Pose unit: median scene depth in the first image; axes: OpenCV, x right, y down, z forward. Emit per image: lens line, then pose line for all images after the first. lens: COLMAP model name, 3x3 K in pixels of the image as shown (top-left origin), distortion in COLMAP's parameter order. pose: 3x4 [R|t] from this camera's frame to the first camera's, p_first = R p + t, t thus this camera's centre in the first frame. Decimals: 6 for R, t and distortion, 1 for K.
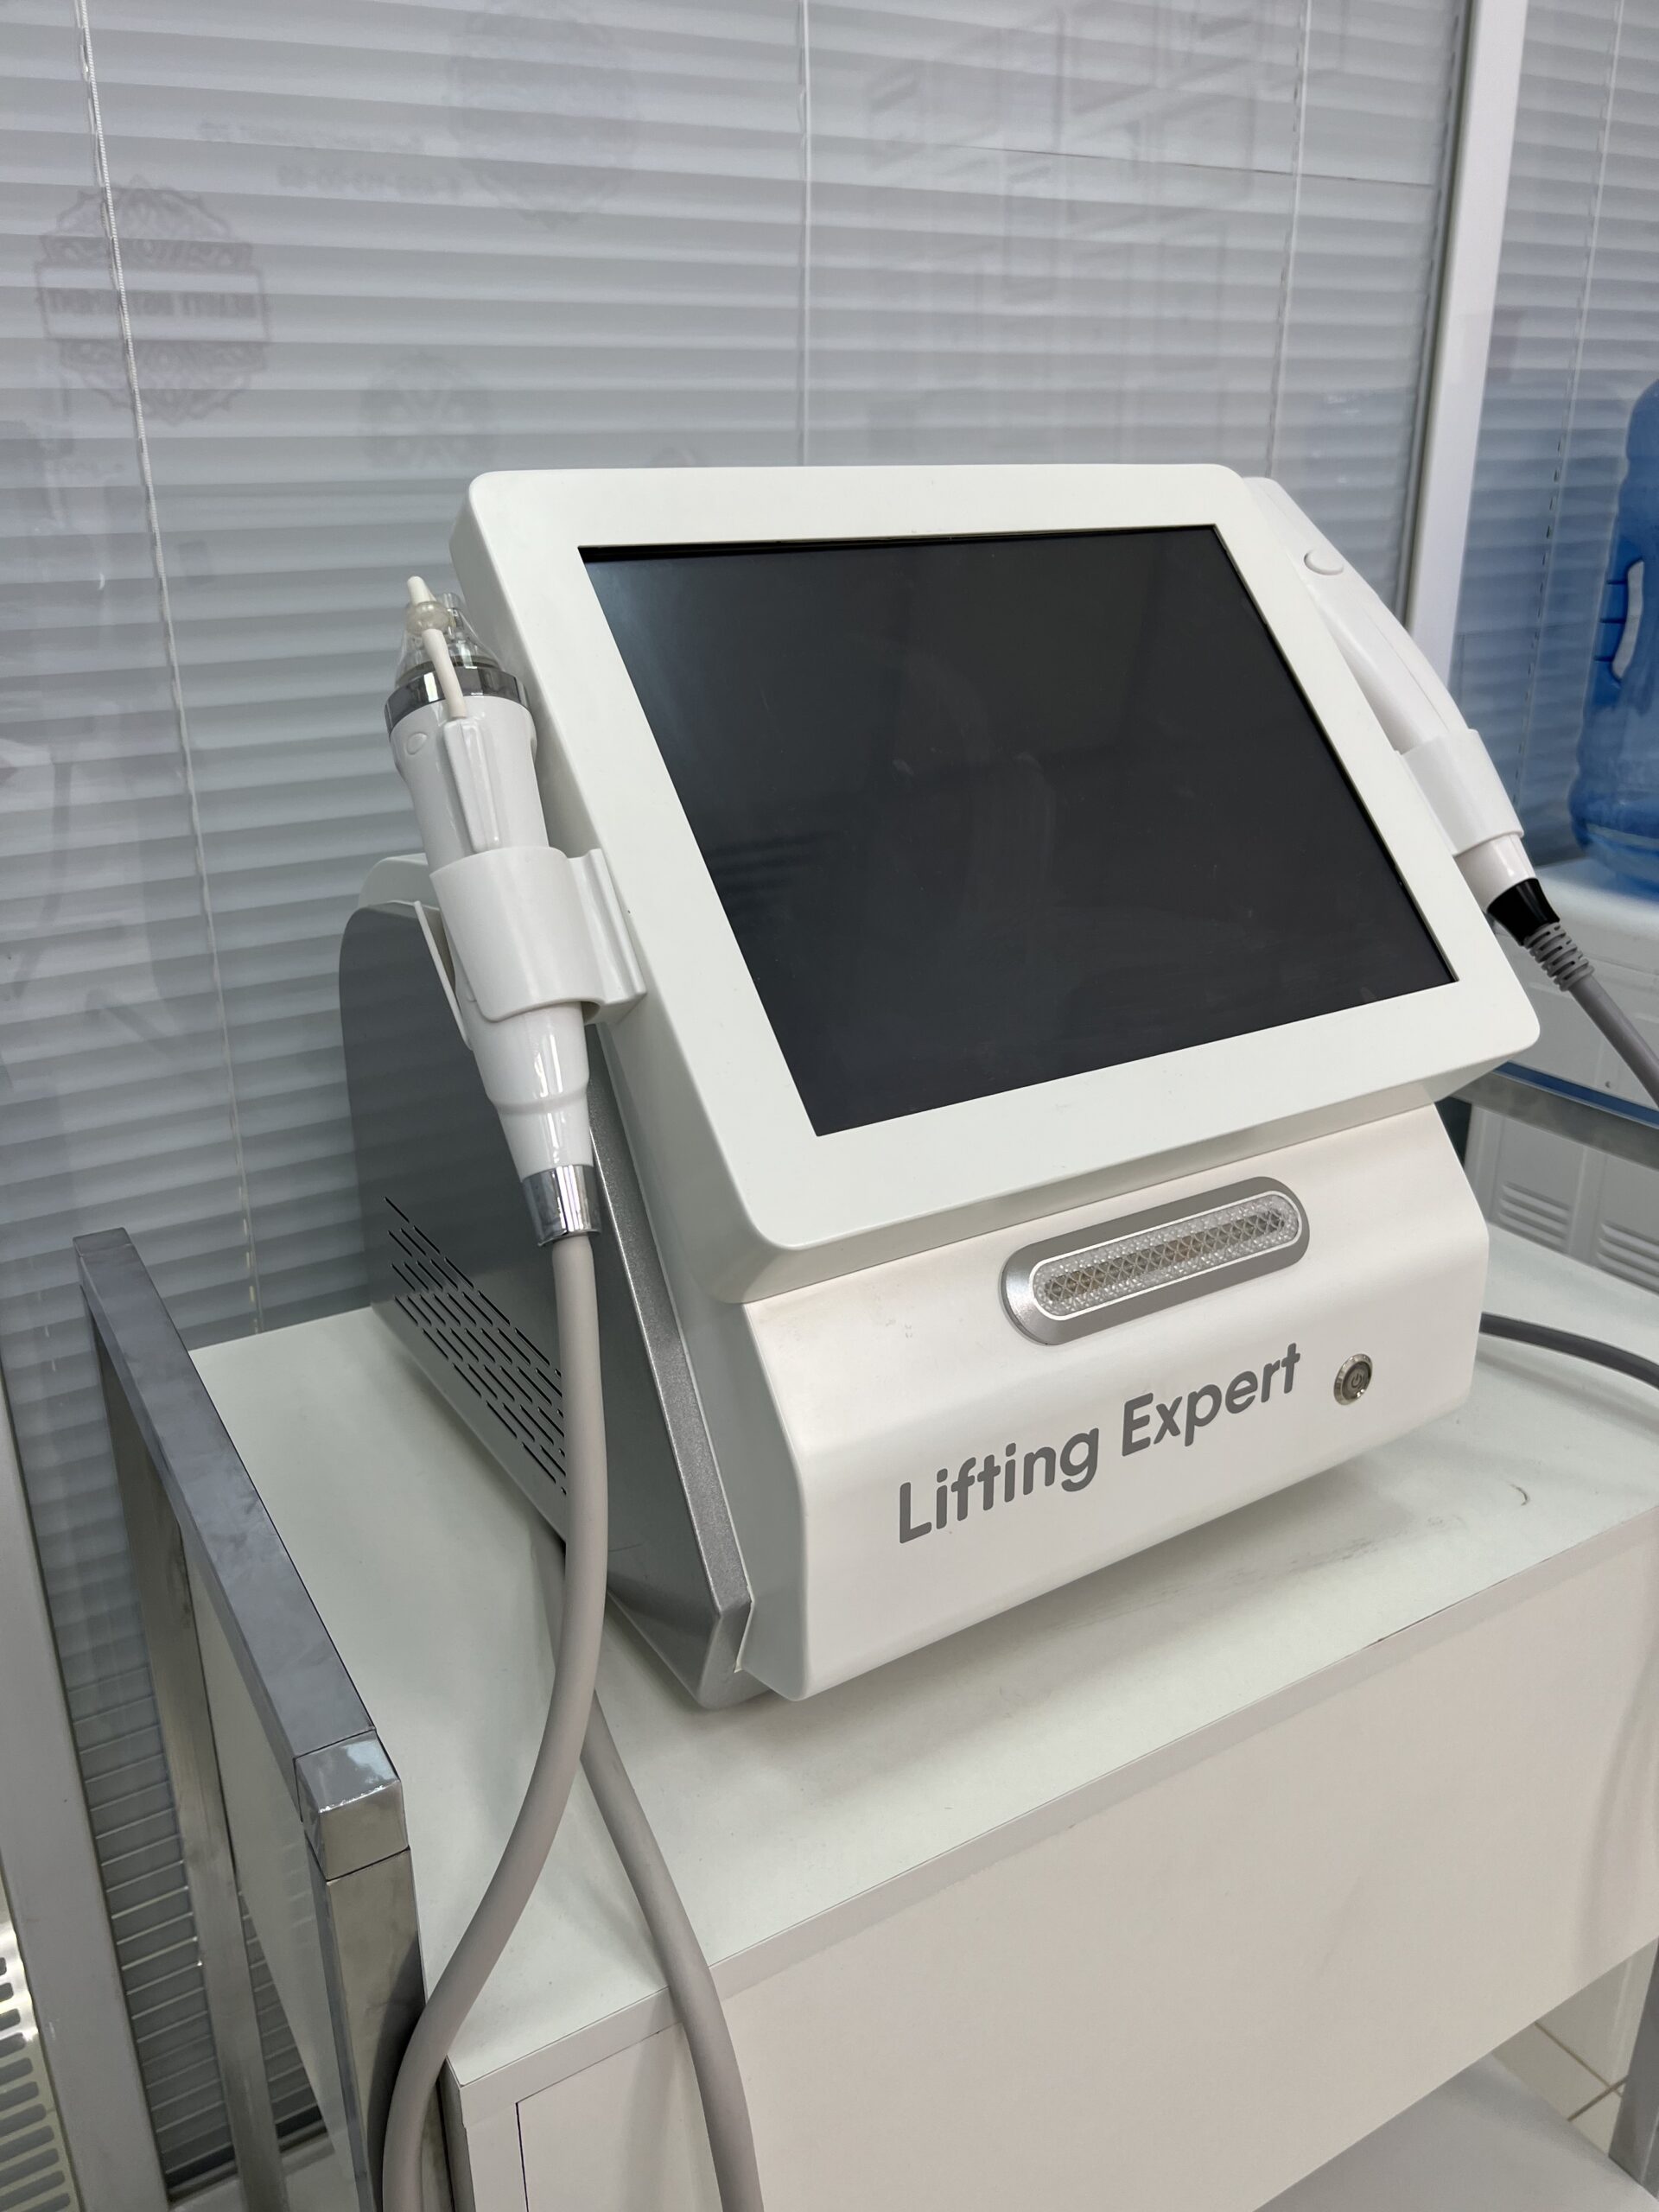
lens RADIAL K [[1709.4, 0, 822.5], [0, 1709.4, 1088.7], [0, 0, 1]] dist [0.026470, -0.022235]
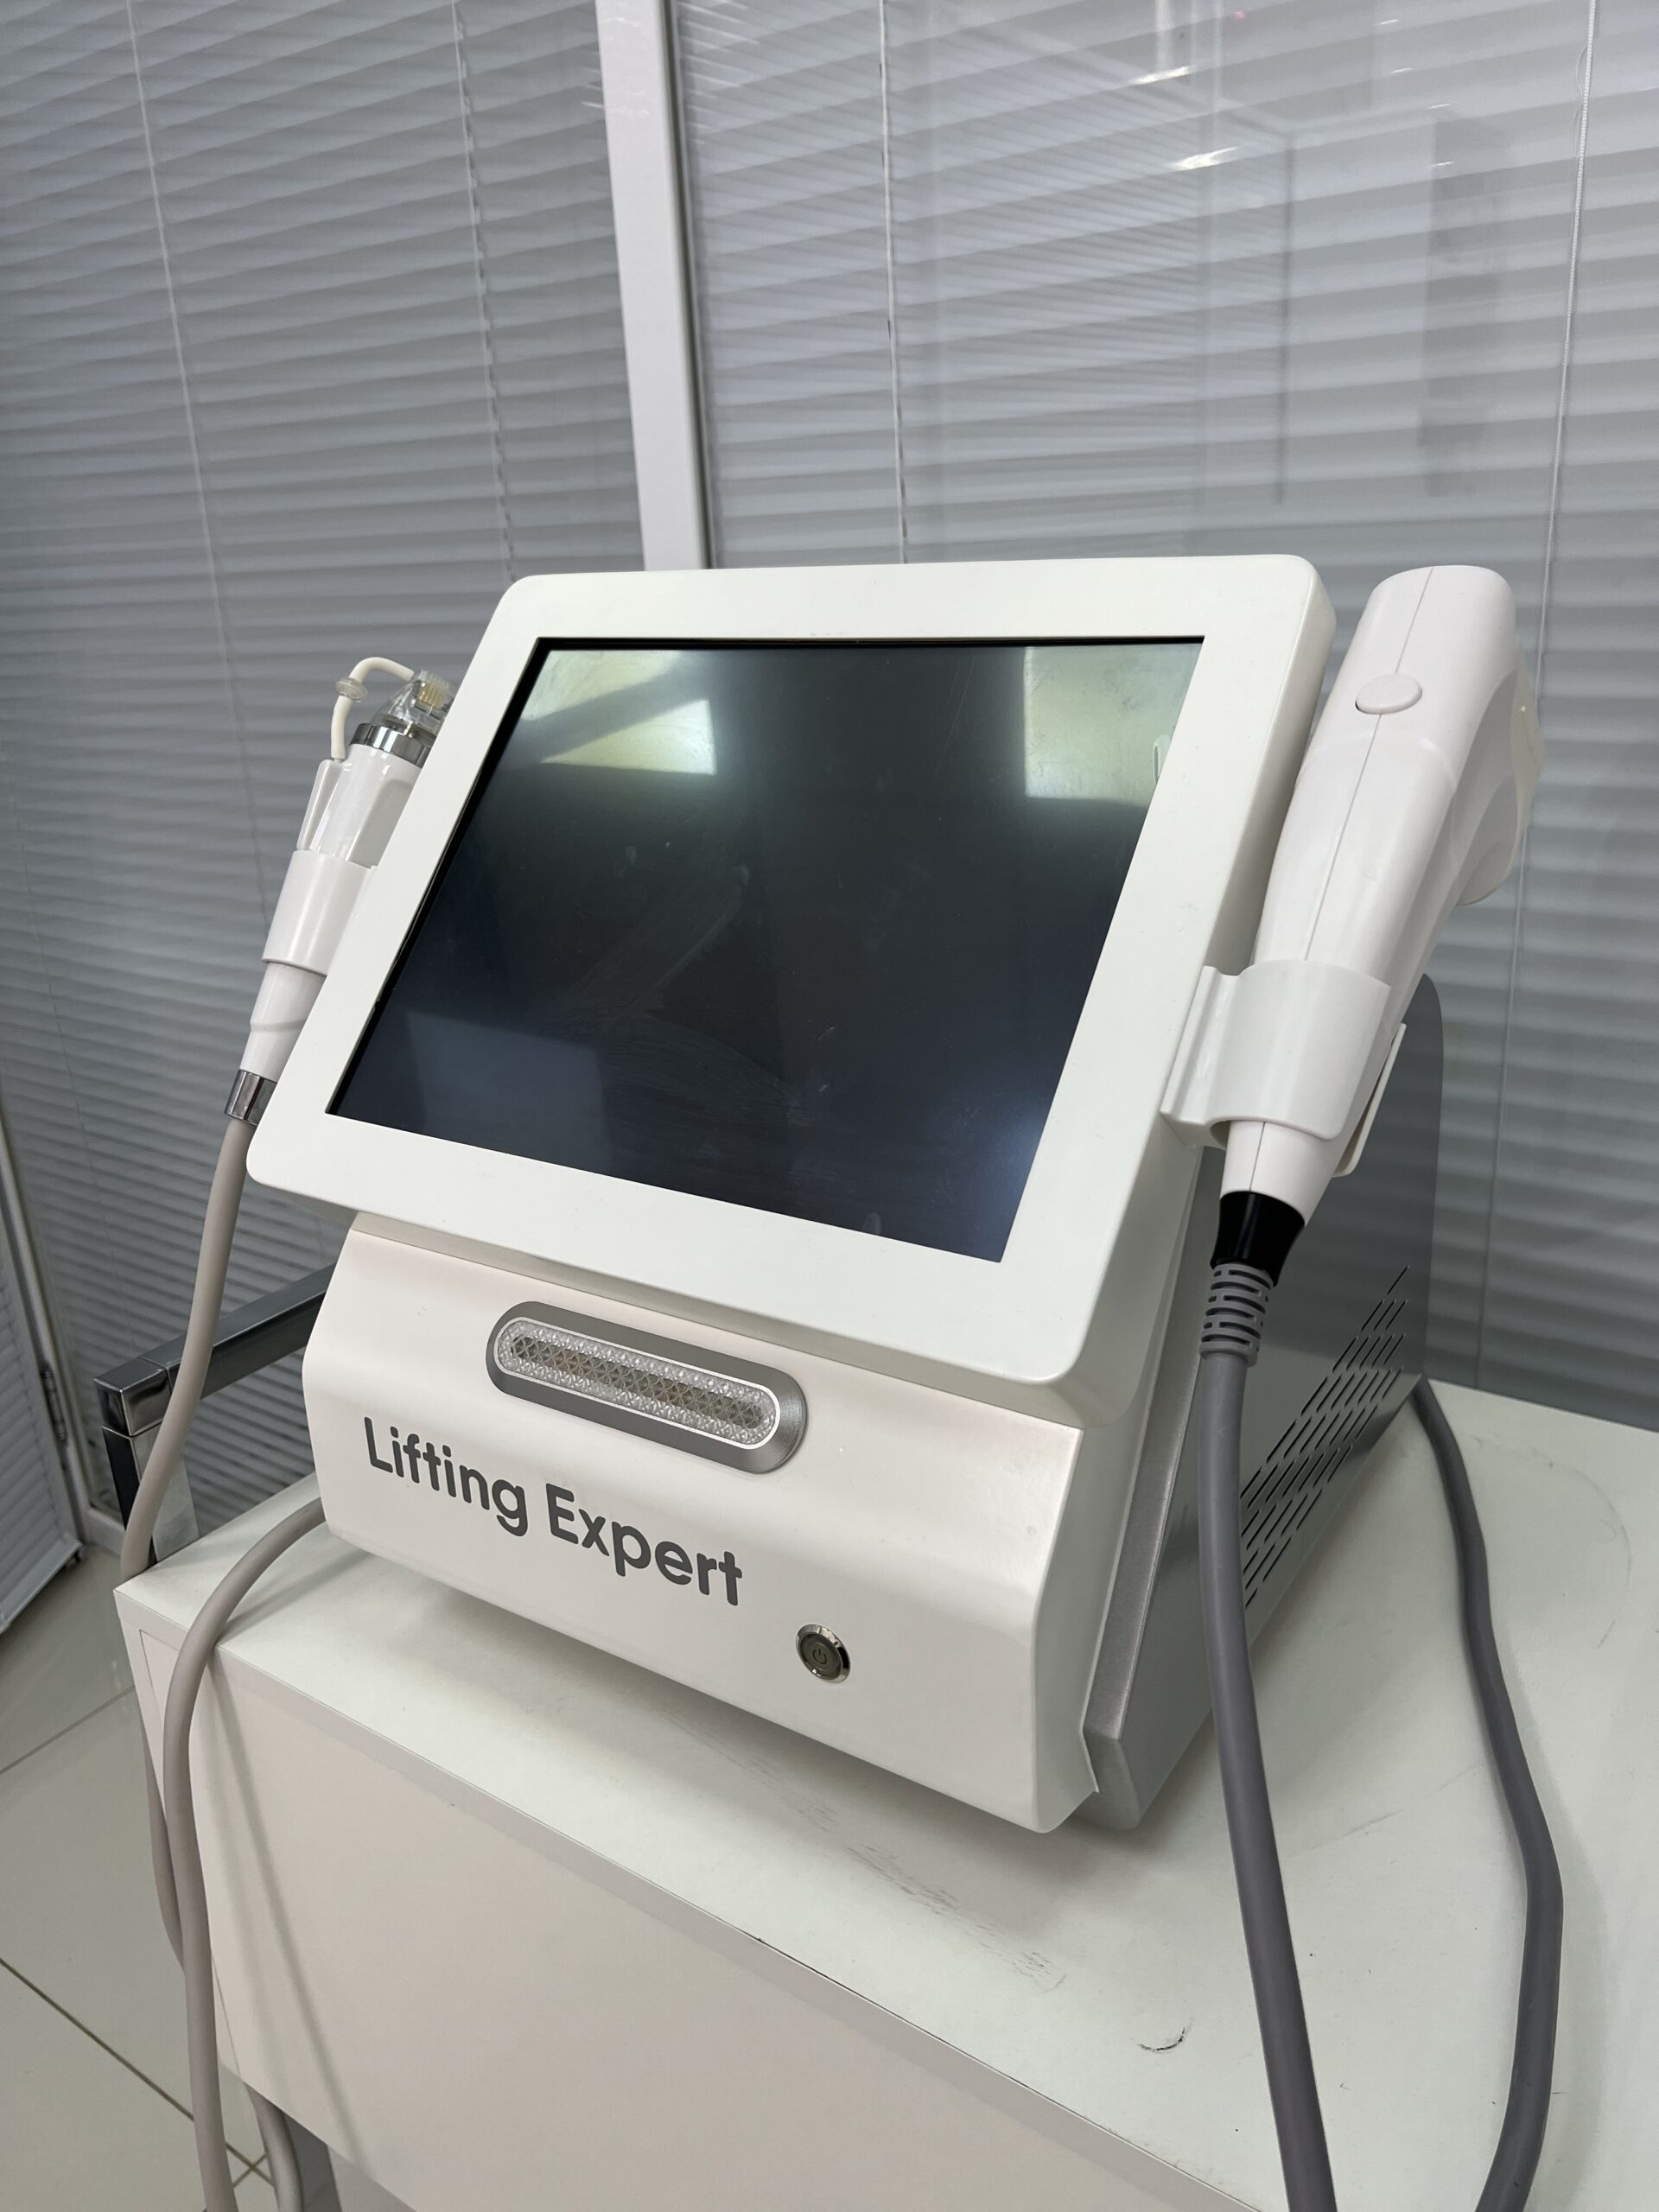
lens RADIAL K [[1709.4, 0, 834.5], [0, 1709.4, 1096.7], [0, 0, 1]] dist [0.026470, -0.022235]
pose [[0.401434, 0.290553, -0.868579, 1.073246], [-0.269745, 0.943790, 0.191043, -0.281728], [0.875265, 0.157604, 0.457244, 0.634350]]
